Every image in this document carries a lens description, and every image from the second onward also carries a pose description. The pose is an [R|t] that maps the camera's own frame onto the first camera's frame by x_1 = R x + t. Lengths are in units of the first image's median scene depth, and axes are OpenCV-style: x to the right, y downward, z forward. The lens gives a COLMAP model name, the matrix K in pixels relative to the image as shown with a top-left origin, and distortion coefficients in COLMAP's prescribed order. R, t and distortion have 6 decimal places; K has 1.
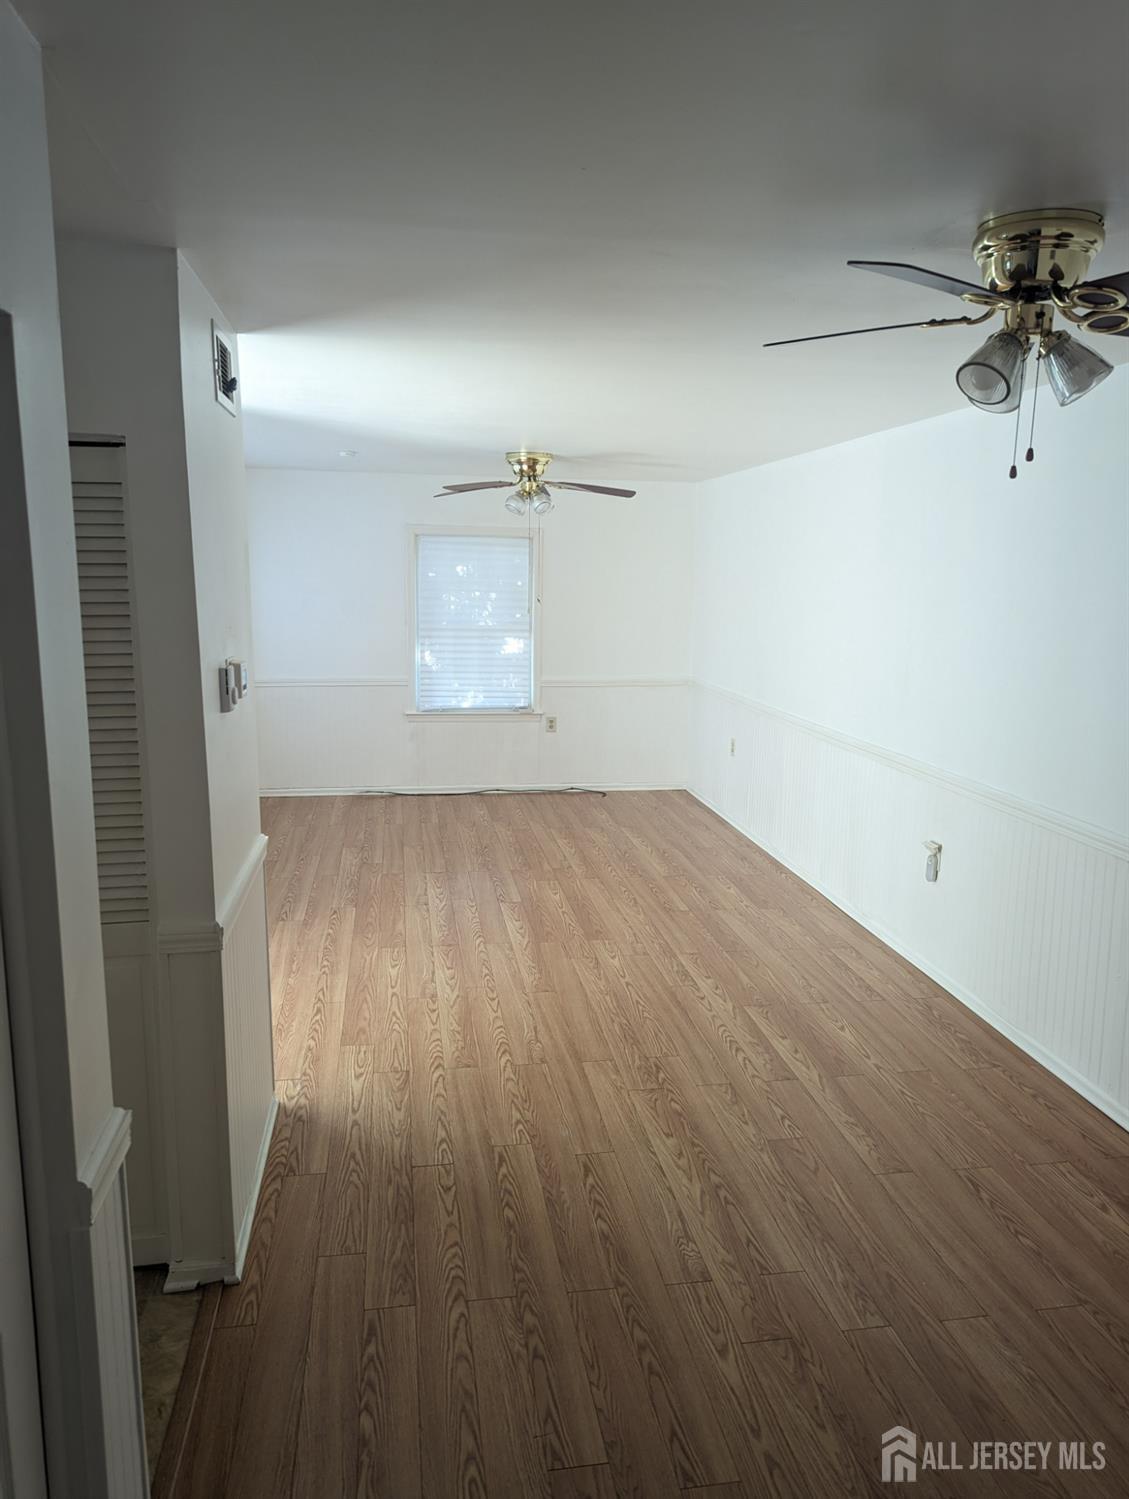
lens RADIAL K [[1037.7, 0, 591.2], [0, 1037.7, 775.8], [0, 0, 1]] dist [0.052866, -0.053283]
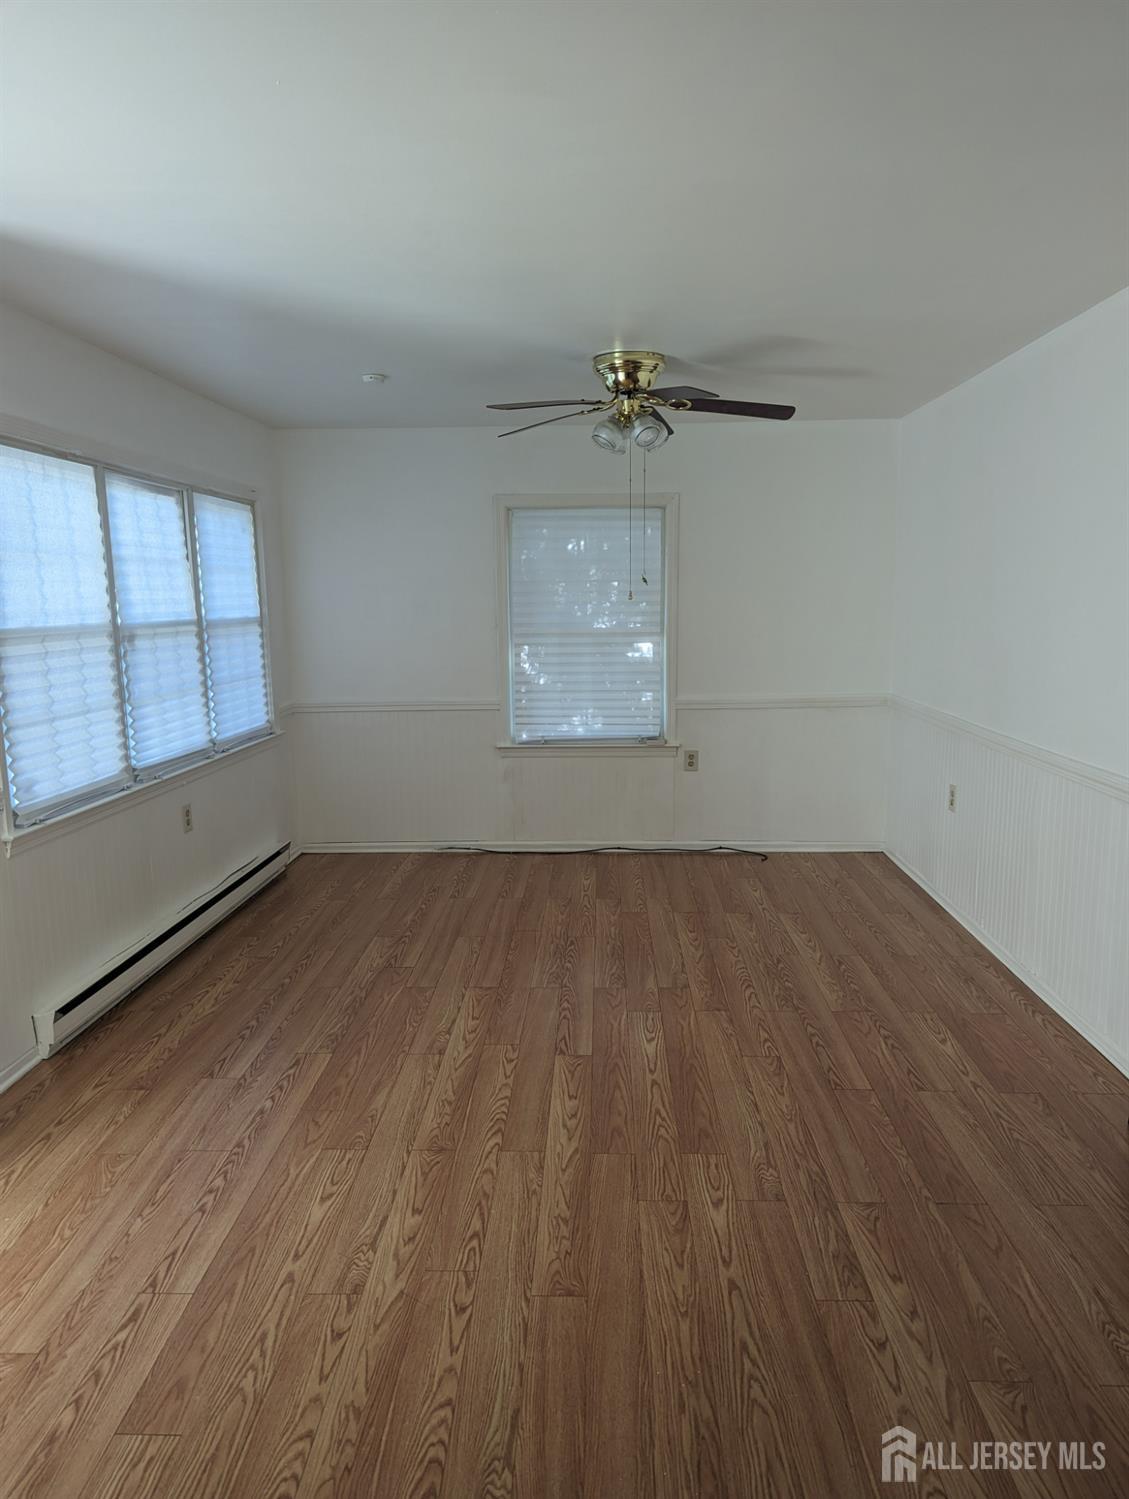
lens RADIAL K [[1037.7, 0, 591.2], [0, 1037.7, 775.8], [0, 0, 1]] dist [0.052866, -0.053283]
pose [[0.979837, 0.007032, -0.199675, 0.051411], [-0.011522, 0.999706, -0.021332, -0.029636], [0.199466, 0.023202, 0.979630, 0.355668]]
